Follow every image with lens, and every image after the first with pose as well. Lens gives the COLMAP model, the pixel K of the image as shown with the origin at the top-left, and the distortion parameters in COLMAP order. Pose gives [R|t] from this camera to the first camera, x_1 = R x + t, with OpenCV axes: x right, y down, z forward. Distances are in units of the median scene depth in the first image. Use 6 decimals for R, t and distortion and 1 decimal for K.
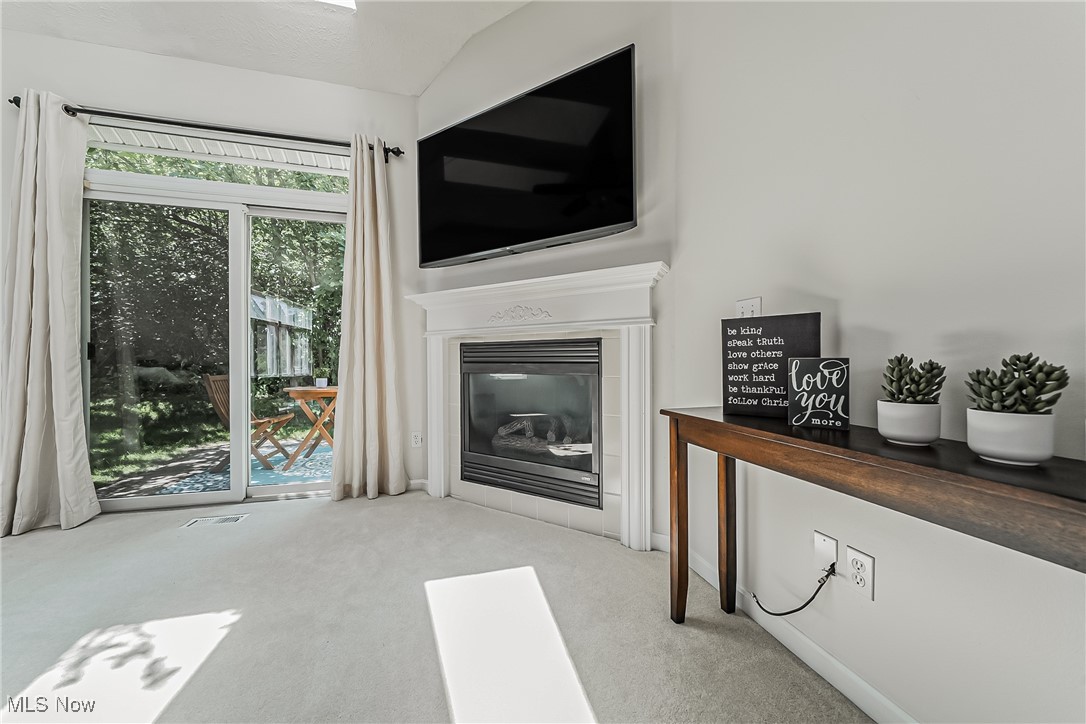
lens RADIAL K [[372.8, 0, 540.3], [0, 372.8, 364.6], [0, 0, 1]] dist [-0.000343, -0.000092]
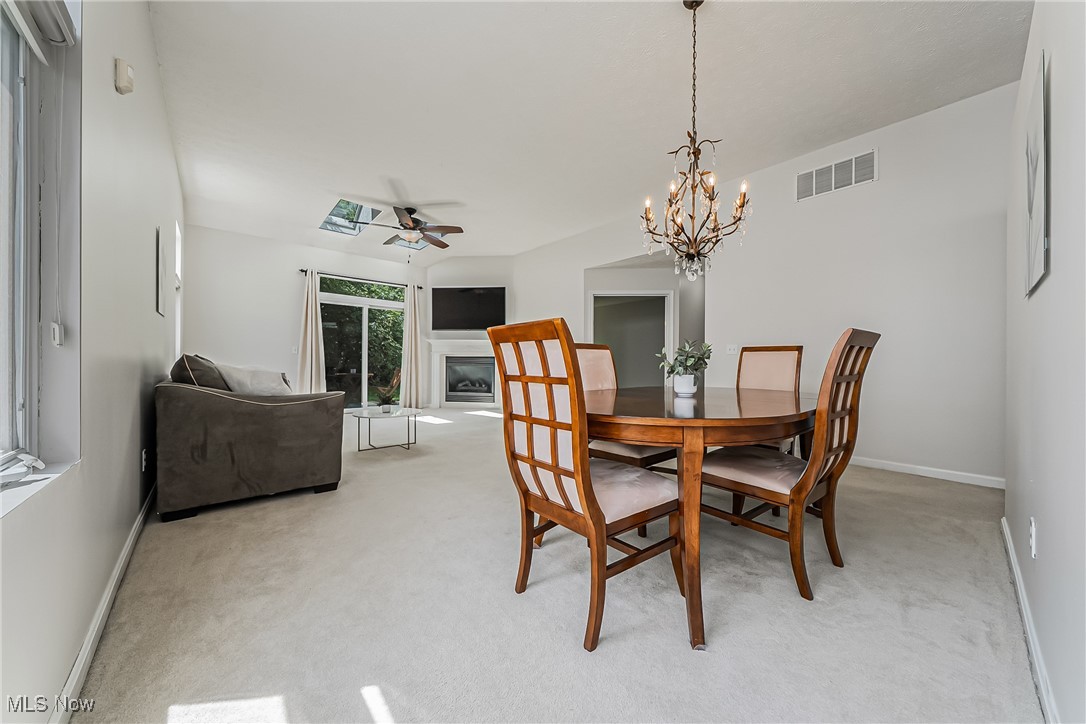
lens RADIAL K [[372.8, 0, 540.3], [0, 372.8, 364.6], [0, 0, 1]] dist [-0.000343, -0.000092]
pose [[0.886863, 0.004913, 0.462007, -1.168470], [-0.006322, 0.999979, 0.001502, 0.001913], [-0.461990, -0.004252, 0.886875, -2.549887]]
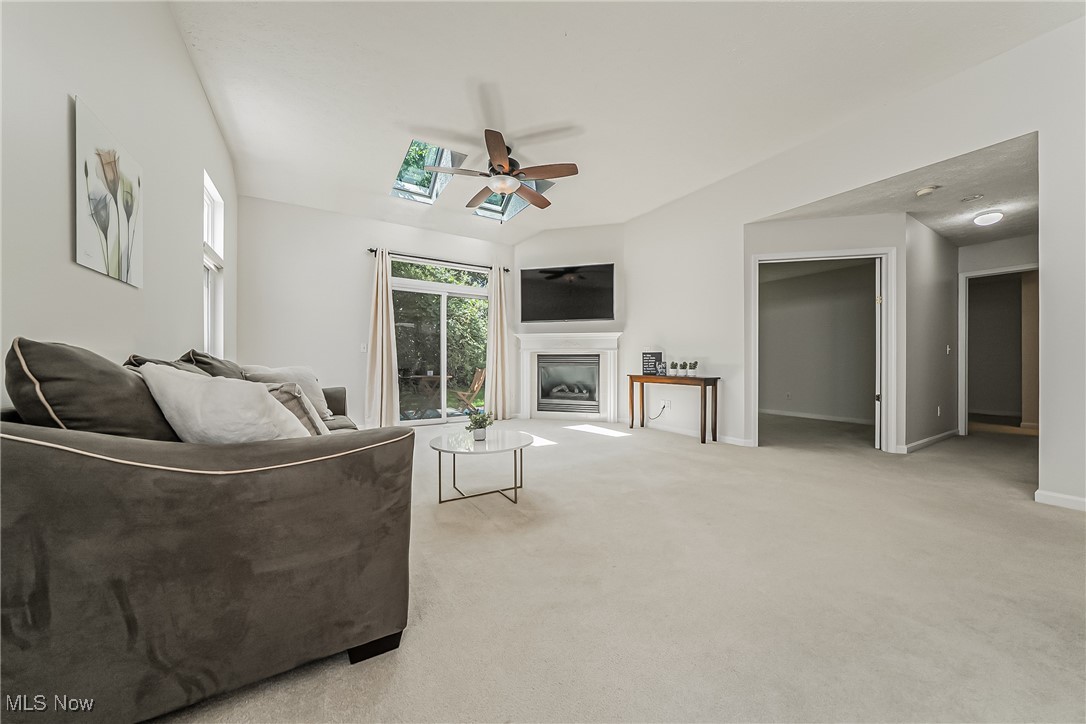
lens RADIAL K [[372.8, 0, 540.3], [0, 372.8, 364.6], [0, 0, 1]] dist [-0.000343, -0.000092]
pose [[0.954175, 0.000565, 0.299250, -1.159171], [-0.000896, 0.999999, 0.000967, 0.008085], [-0.299249, -0.001191, 0.954174, -1.656145]]
